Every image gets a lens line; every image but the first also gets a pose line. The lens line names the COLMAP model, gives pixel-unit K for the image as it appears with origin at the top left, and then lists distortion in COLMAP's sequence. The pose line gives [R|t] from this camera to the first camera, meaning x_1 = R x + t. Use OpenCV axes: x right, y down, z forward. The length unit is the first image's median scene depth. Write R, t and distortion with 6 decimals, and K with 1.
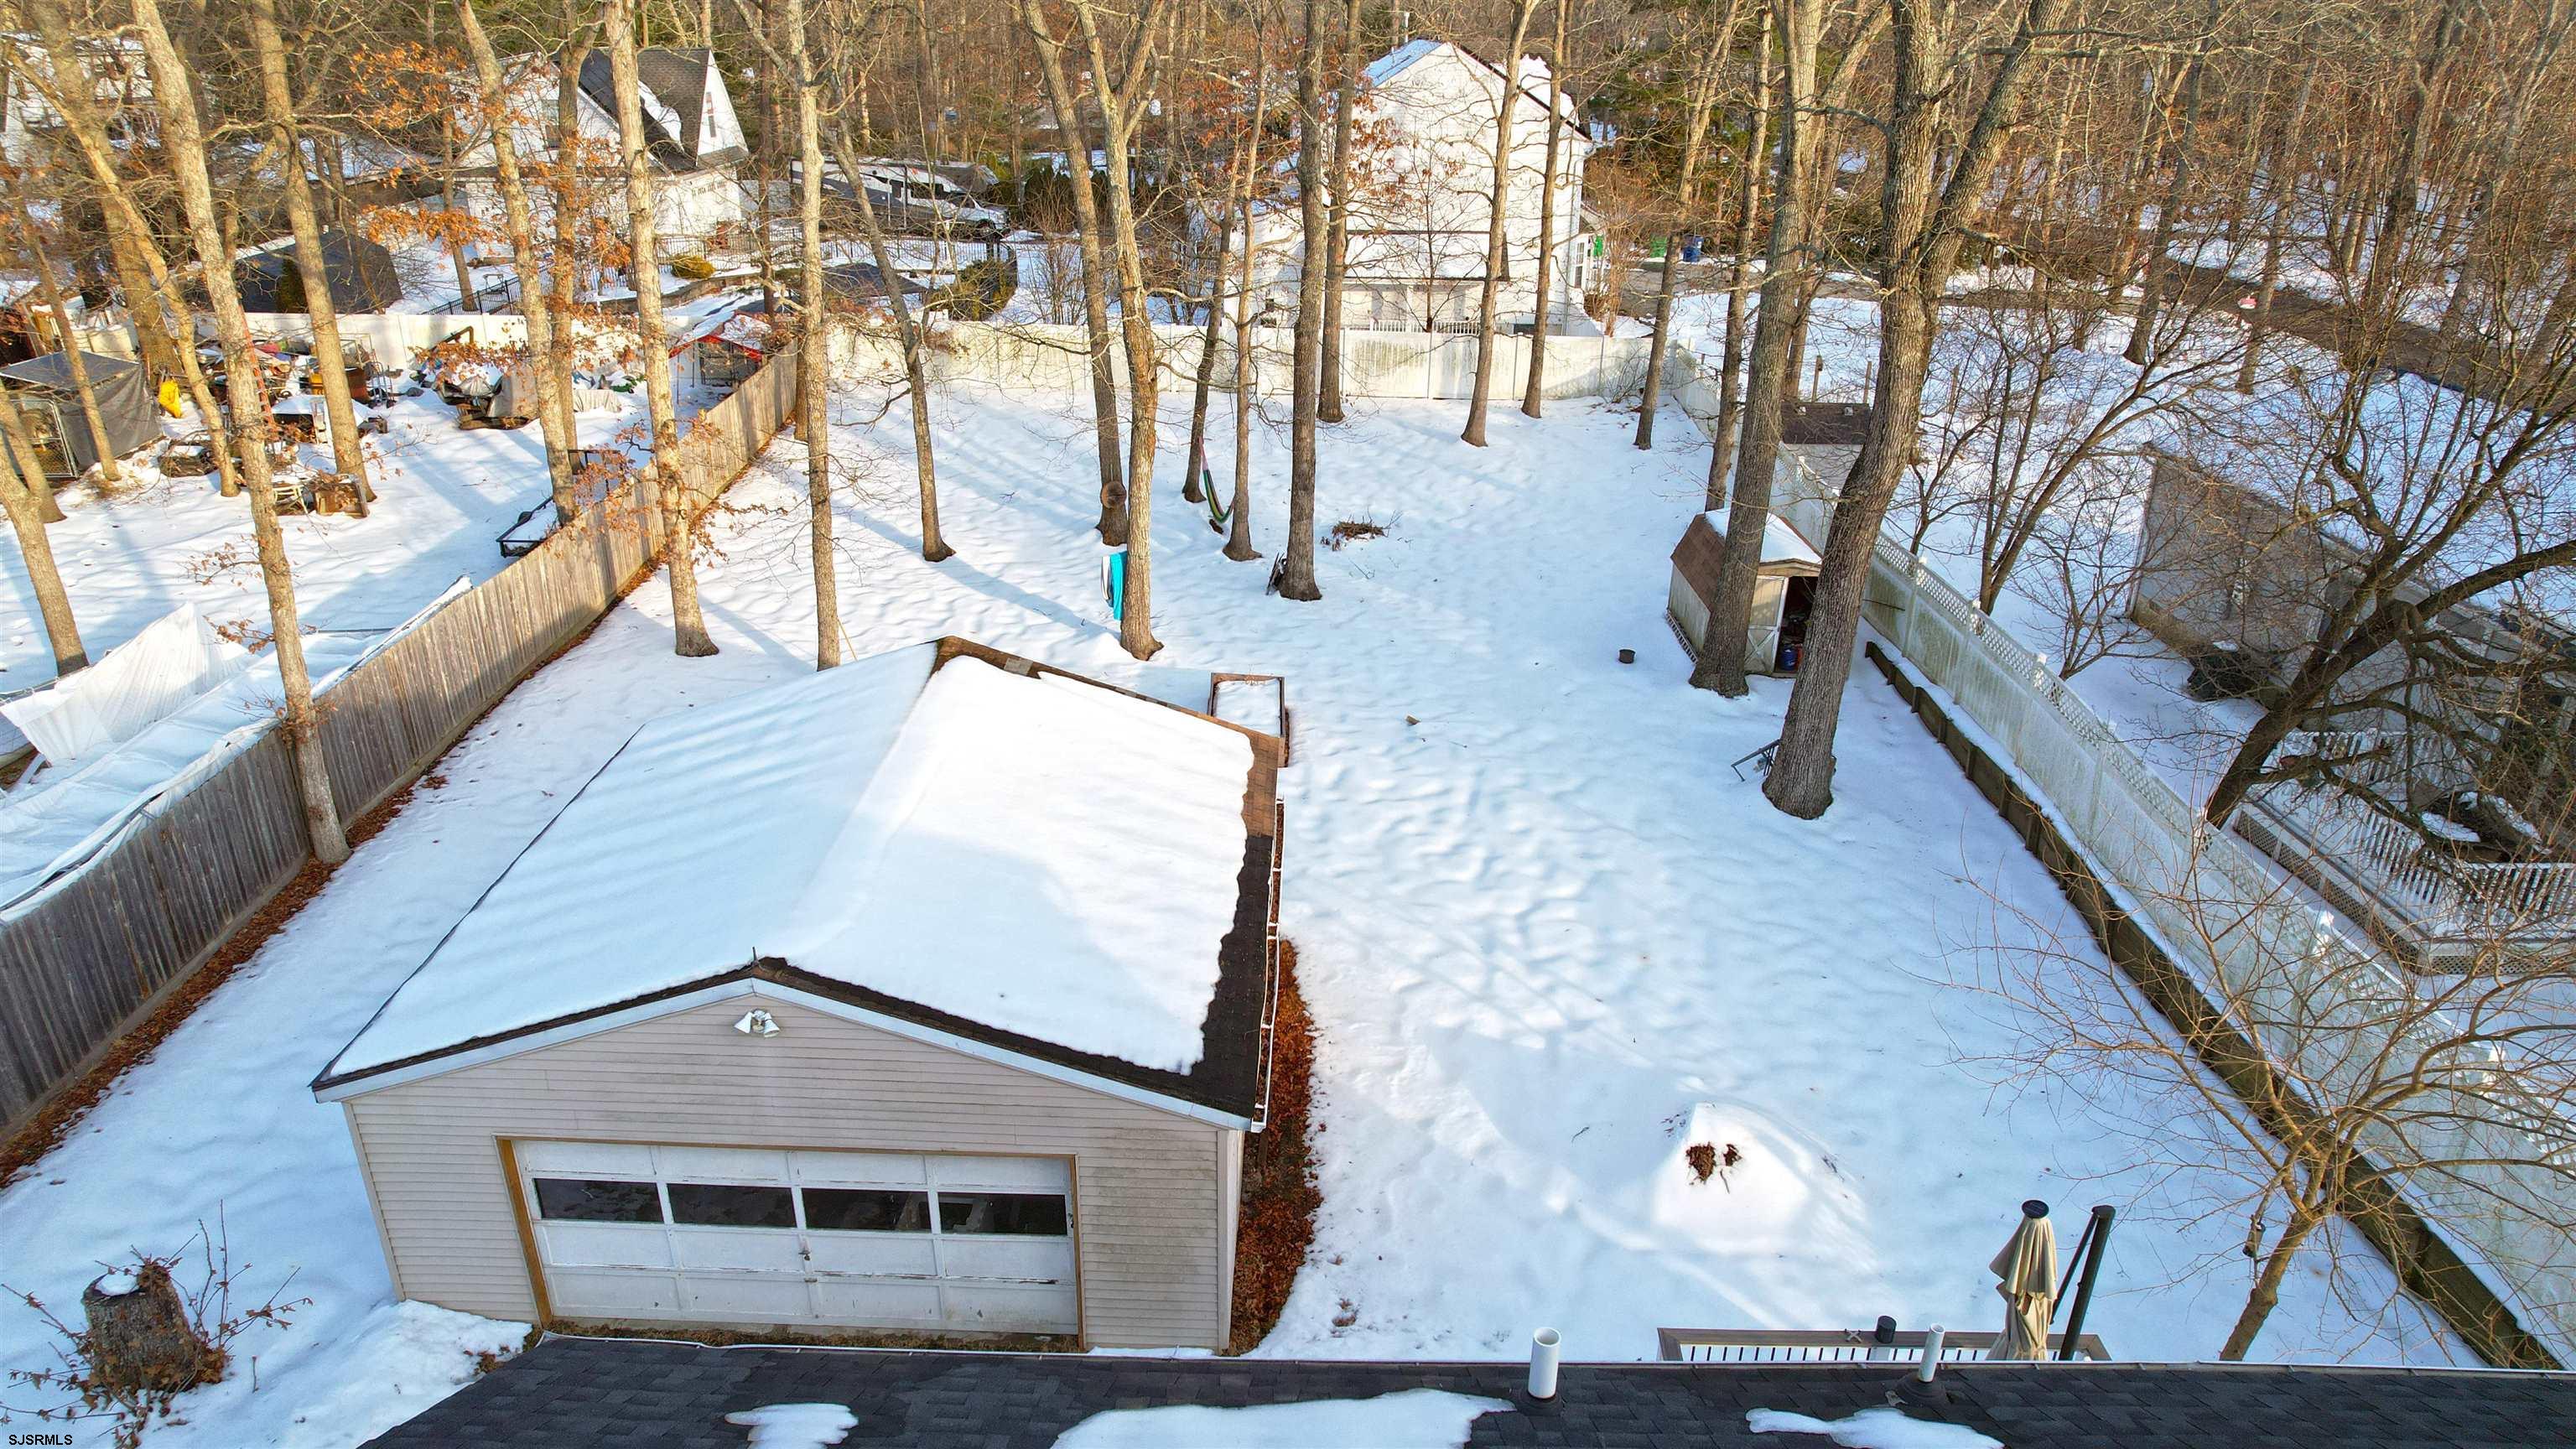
lens RADIAL K [[1646.9, 0, 1288.0], [0, 1646.9, 738.0], [0, 0, 1]] dist [-0.072404, 0.063208]
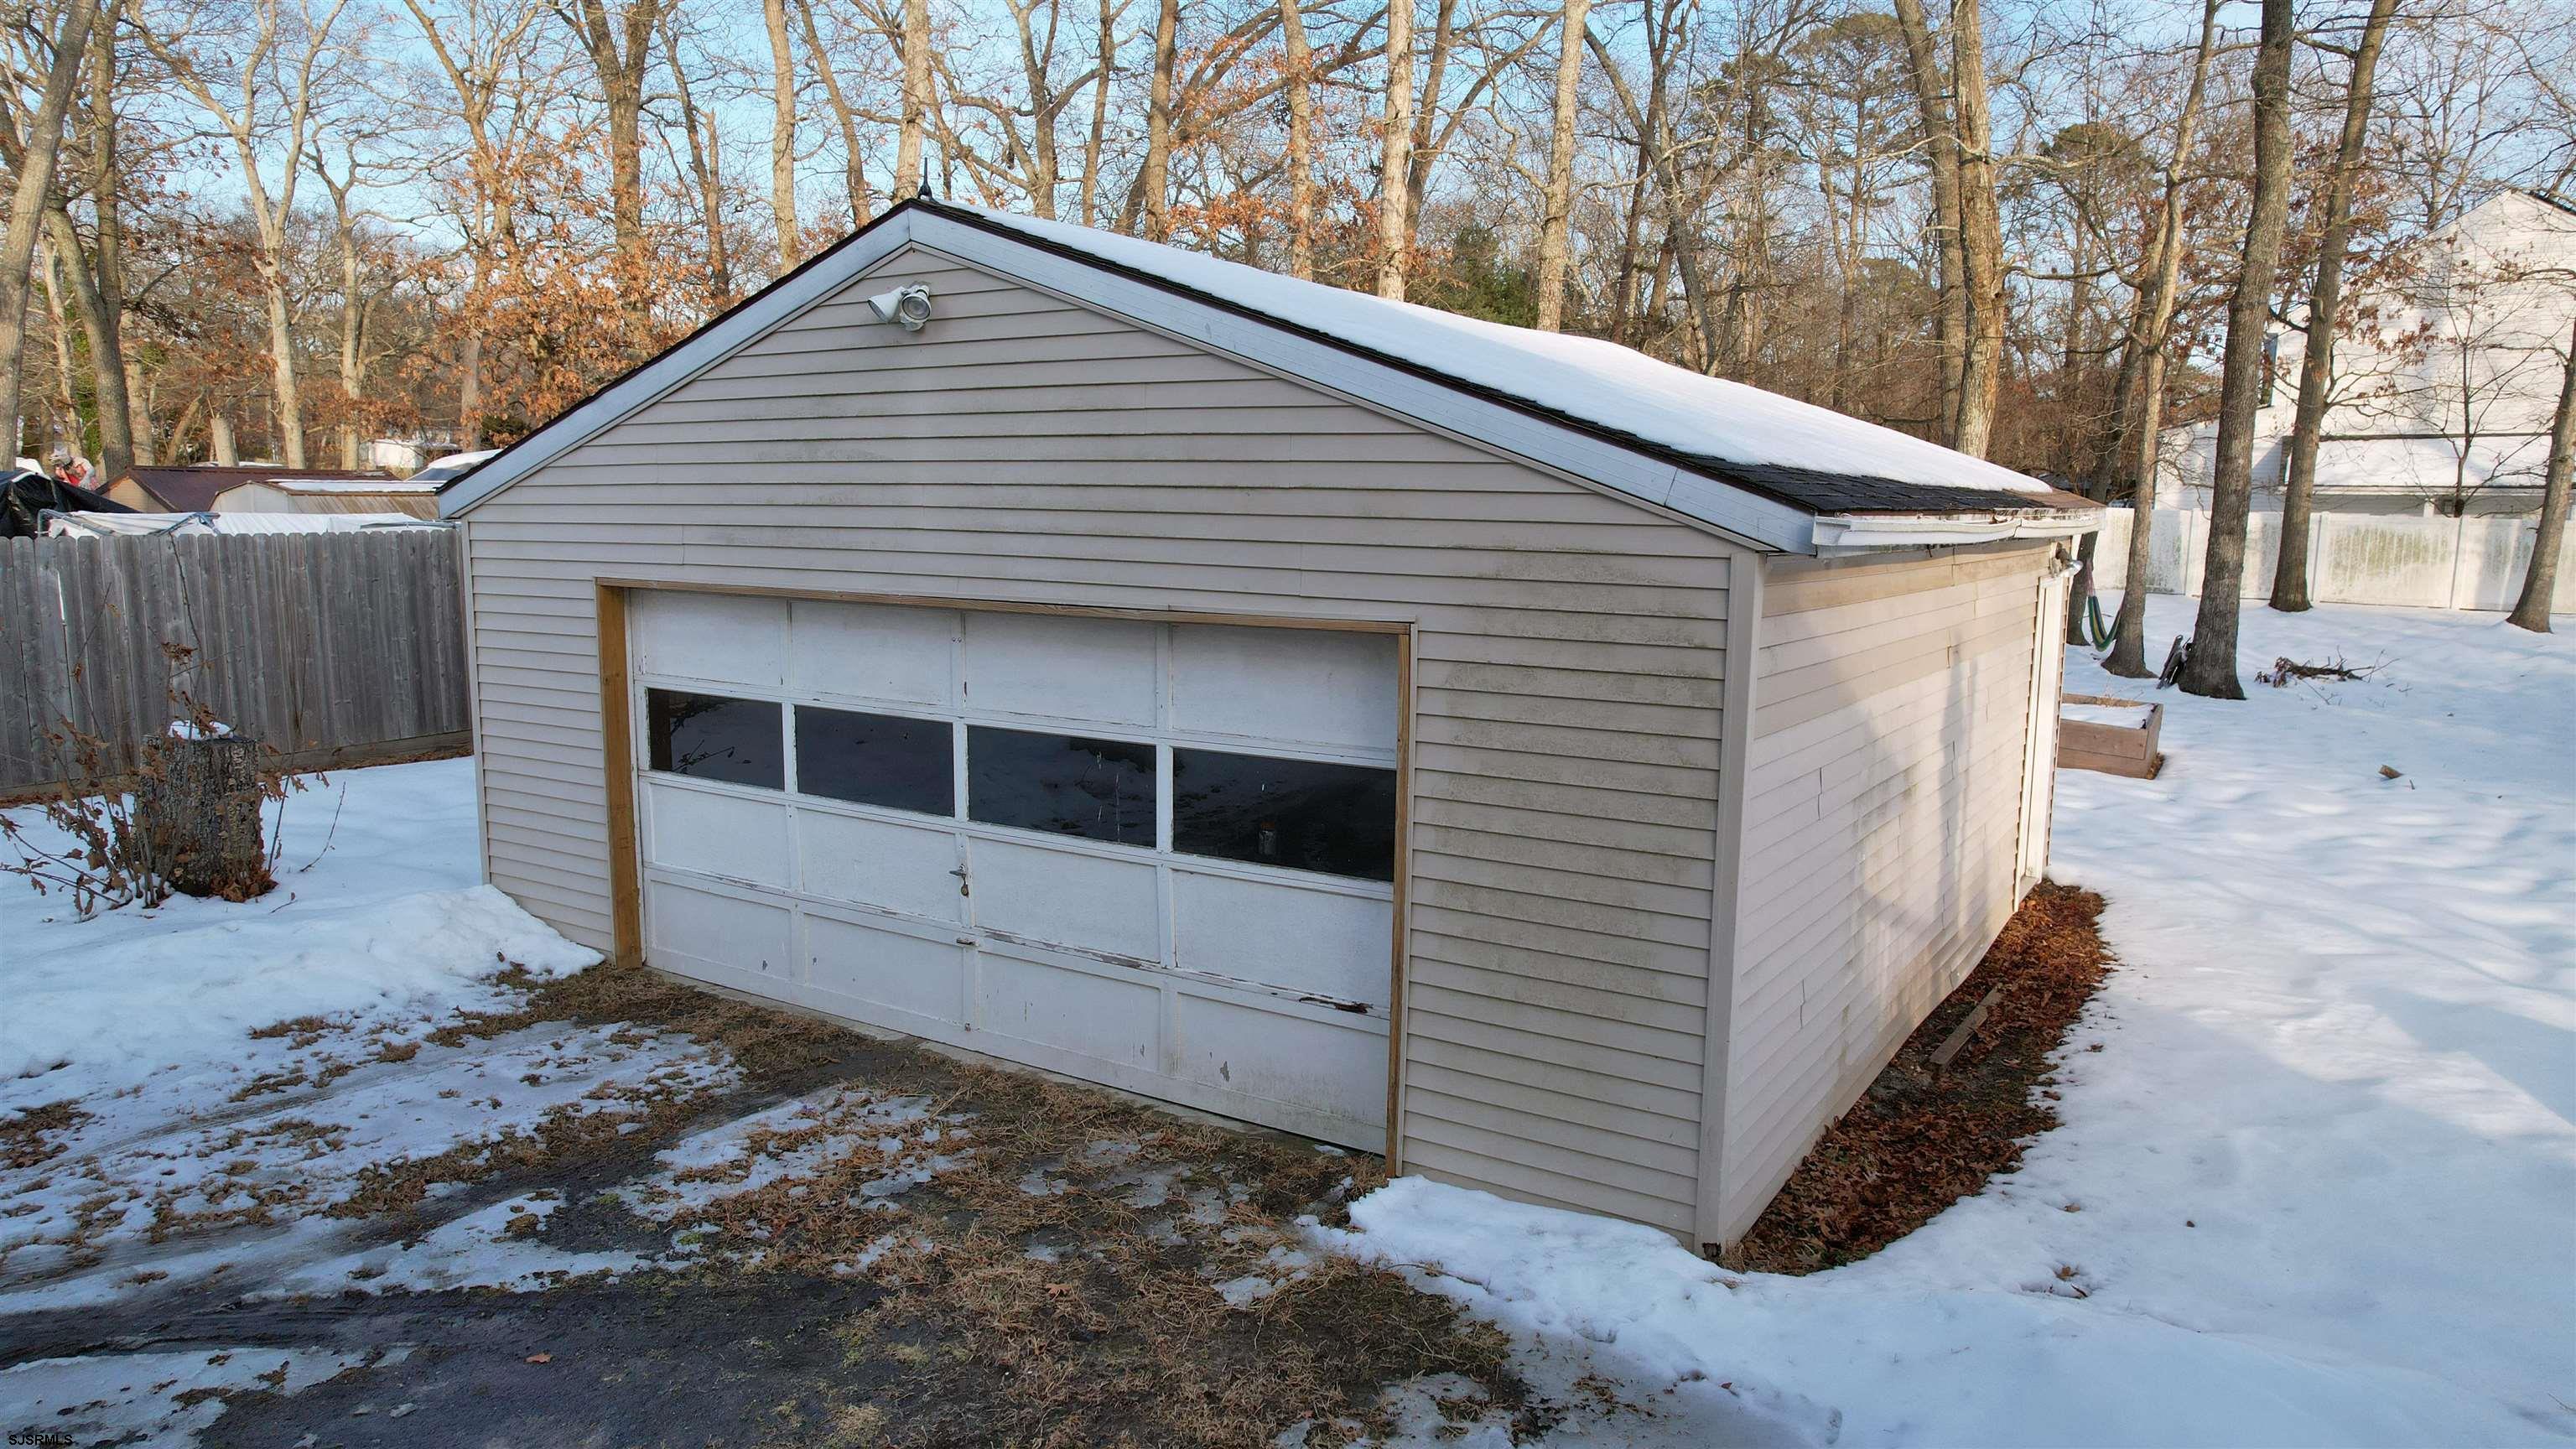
lens RADIAL K [[1646.9, 0, 1288.0], [0, 1646.9, 738.0], [0, 0, 1]] dist [-0.072404, 0.063208]
pose [[0.852291, 0.072095, -0.518075, 0.051806], [-0.212210, 0.952940, -0.216499, 0.271913], [0.478086, 0.294461, 0.827482, 0.440501]]
